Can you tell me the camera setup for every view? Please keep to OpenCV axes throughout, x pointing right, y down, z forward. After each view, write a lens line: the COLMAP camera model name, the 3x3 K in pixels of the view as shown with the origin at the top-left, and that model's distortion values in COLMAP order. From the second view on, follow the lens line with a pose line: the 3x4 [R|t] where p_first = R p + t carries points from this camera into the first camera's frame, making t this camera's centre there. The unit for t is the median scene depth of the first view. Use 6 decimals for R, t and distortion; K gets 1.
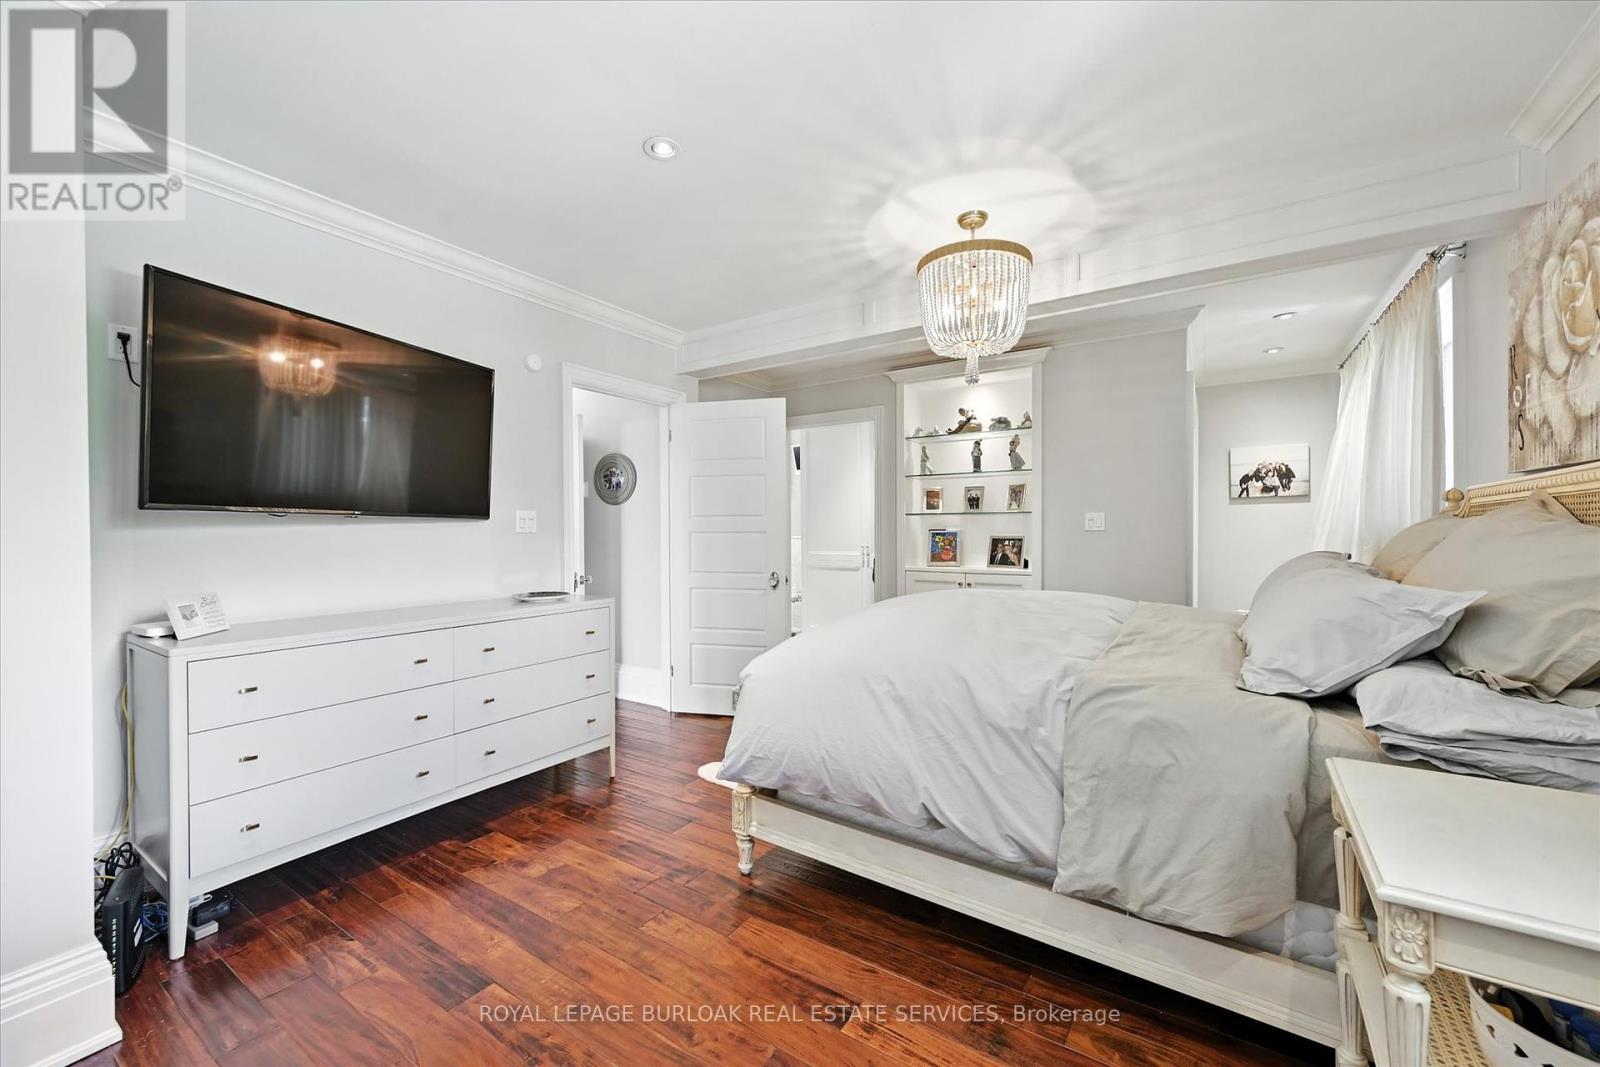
lens RADIAL K [[626.7, 0, 800.0], [0, 626.7, 533.5], [0, 0, 1]] dist [-0.003483, 0.000007]
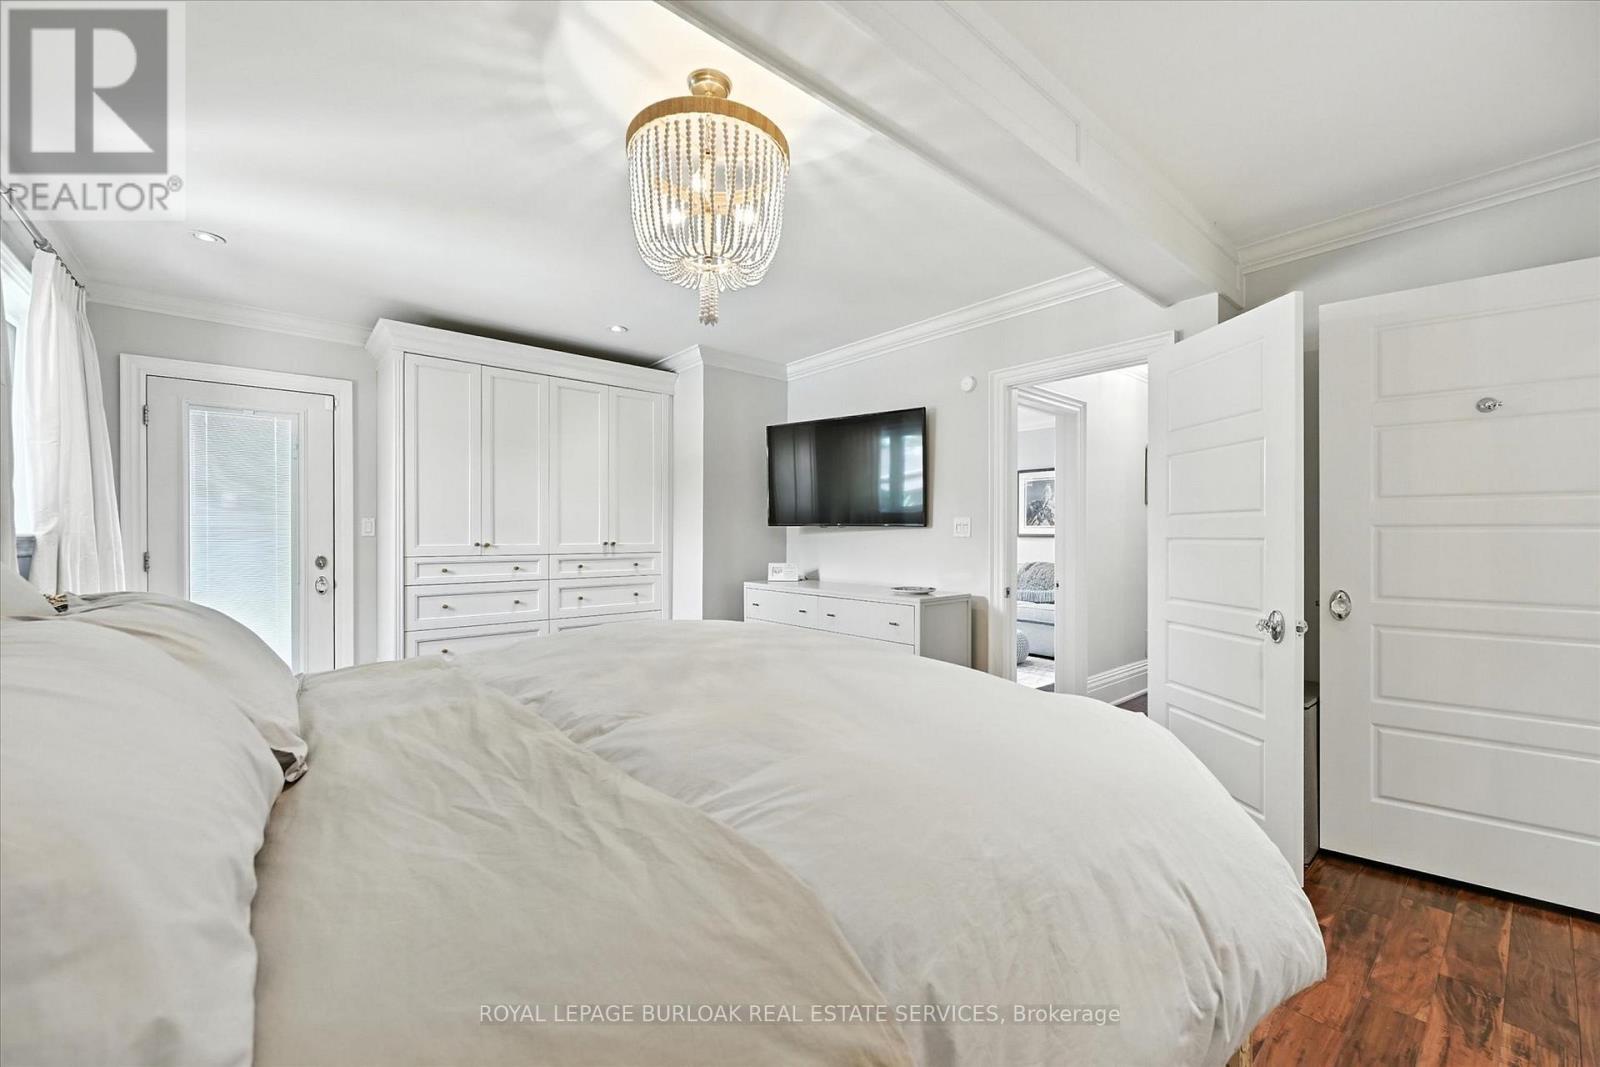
lens RADIAL K [[637.7, 0, 800.0], [0, 637.7, 533.5], [0, 0, 1]] dist [-0.000524, 0.000151]
pose [[-0.280896, 0.000406, -0.959738, 1.003126], [-0.007809, 0.999966, 0.002709, -0.013409], [0.959706, 0.008256, -0.280883, 1.408870]]
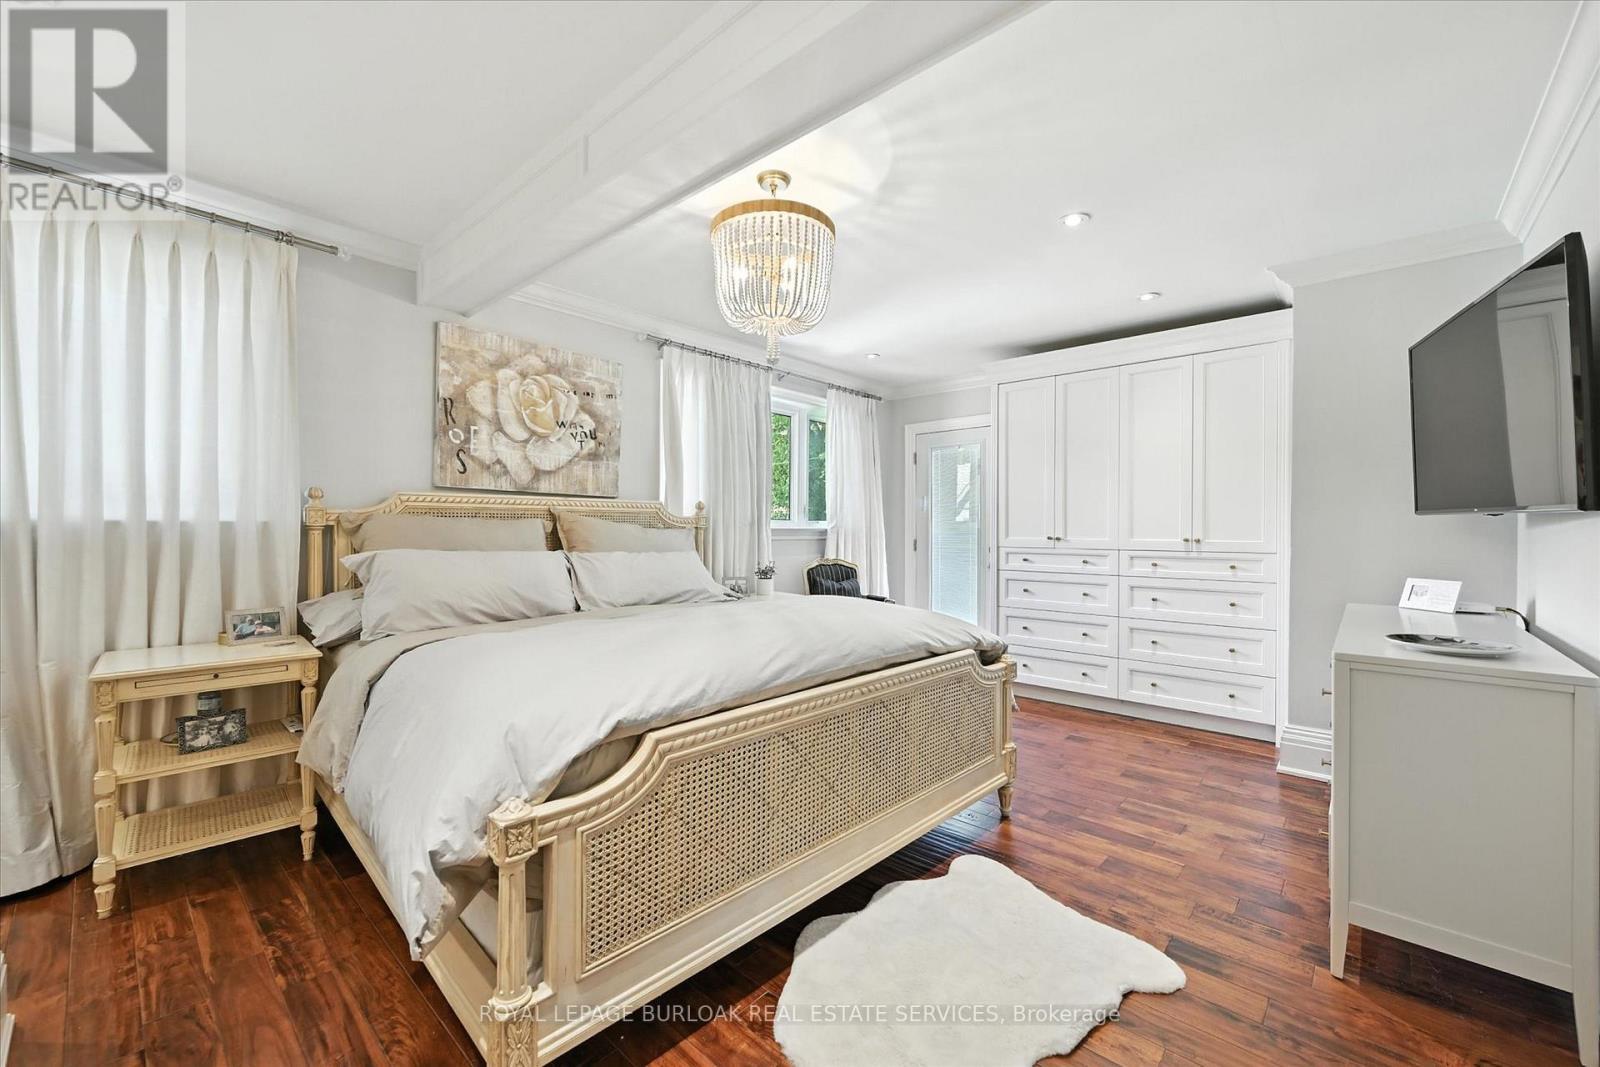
lens RADIAL K [[641.5, 0, 800.0], [0, 641.5, 533.5], [0, 0, 1]] dist [0.000117, 0.000262]
pose [[-0.987888, -0.004848, 0.155092, 0.103263], [-0.002854, 0.999910, 0.013076, -0.009825], [-0.155141, 0.012475, -0.987814, 2.072270]]
